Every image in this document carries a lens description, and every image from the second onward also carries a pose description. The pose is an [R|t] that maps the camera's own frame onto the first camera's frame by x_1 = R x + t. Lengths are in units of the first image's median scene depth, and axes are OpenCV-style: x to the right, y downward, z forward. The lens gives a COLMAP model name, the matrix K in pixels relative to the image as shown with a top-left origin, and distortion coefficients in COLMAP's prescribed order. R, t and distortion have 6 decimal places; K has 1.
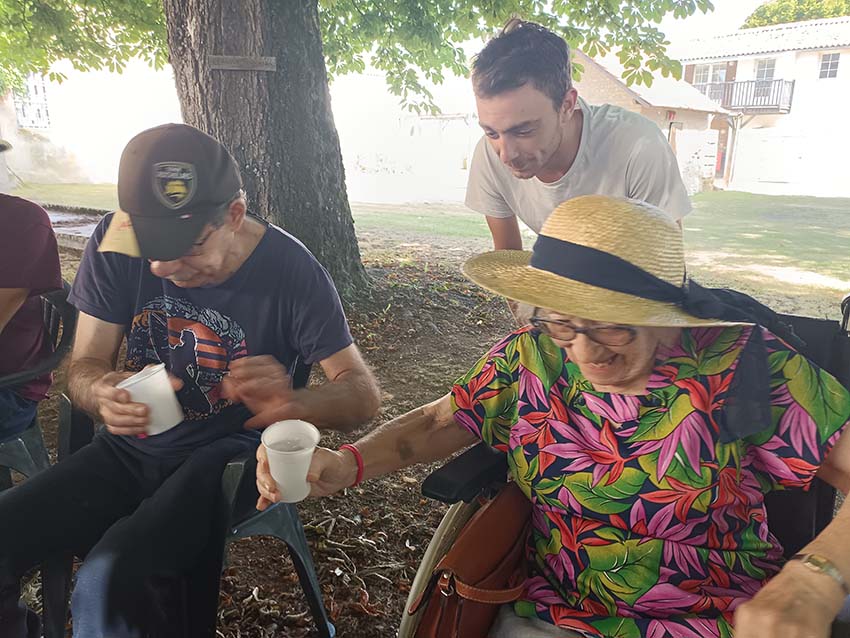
lens RADIAL K [[619.4, 0, 425.1], [0, 619.4, 319.0], [0, 0, 1]] dist [0.000481, 0.000096]
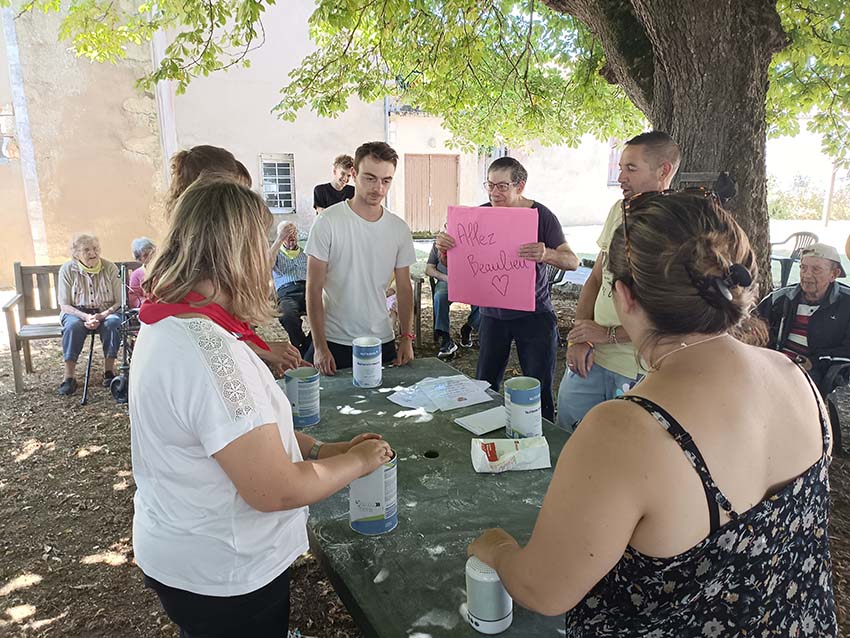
lens RADIAL K [[631.6, 0, 425.1], [0, 631.6, 319.9], [0, 0, 1]] dist [0.006173, 0.008537]
pose [[0.825638, 0.114252, -0.552511, 0.008664], [-0.144261, 0.989479, -0.010963, 0.010216], [0.545446, 0.088758, 0.833433, -0.205059]]
